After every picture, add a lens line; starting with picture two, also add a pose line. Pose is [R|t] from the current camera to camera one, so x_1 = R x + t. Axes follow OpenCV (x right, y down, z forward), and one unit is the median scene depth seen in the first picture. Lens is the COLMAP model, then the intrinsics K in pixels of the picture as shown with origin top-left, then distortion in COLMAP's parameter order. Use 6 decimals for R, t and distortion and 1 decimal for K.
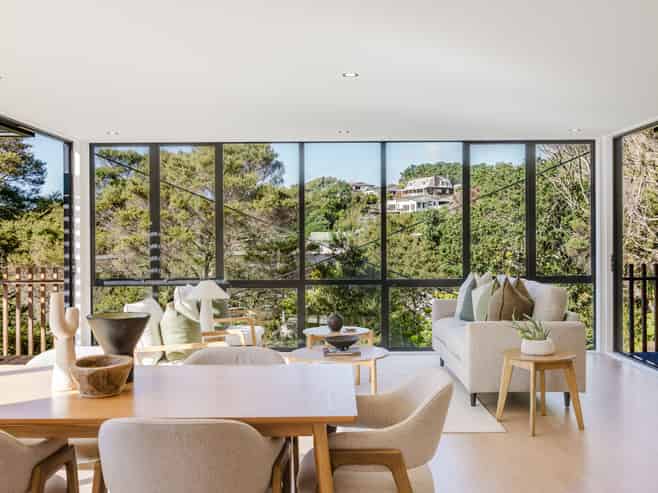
lens RADIAL K [[613.3, 0, 329.0], [0, 613.3, 246.5], [0, 0, 1]] dist [-0.111697, 0.000871]
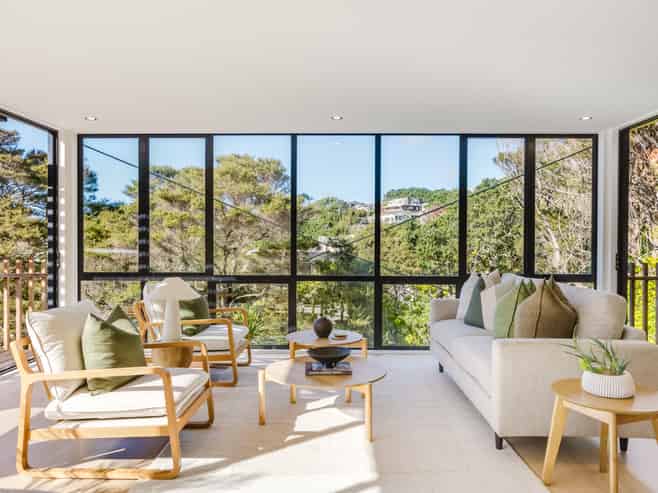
lens RADIAL K [[470.7, 0, 329.0], [0, 470.7, 246.5], [0, 0, 1]] dist [-0.033755, -0.002887]
pose [[0.999952, 0.009409, -0.002765, 0.014429], [-0.009408, 0.999956, 0.000649, 0.006856], [0.002771, -0.000623, 0.999996, 0.251029]]
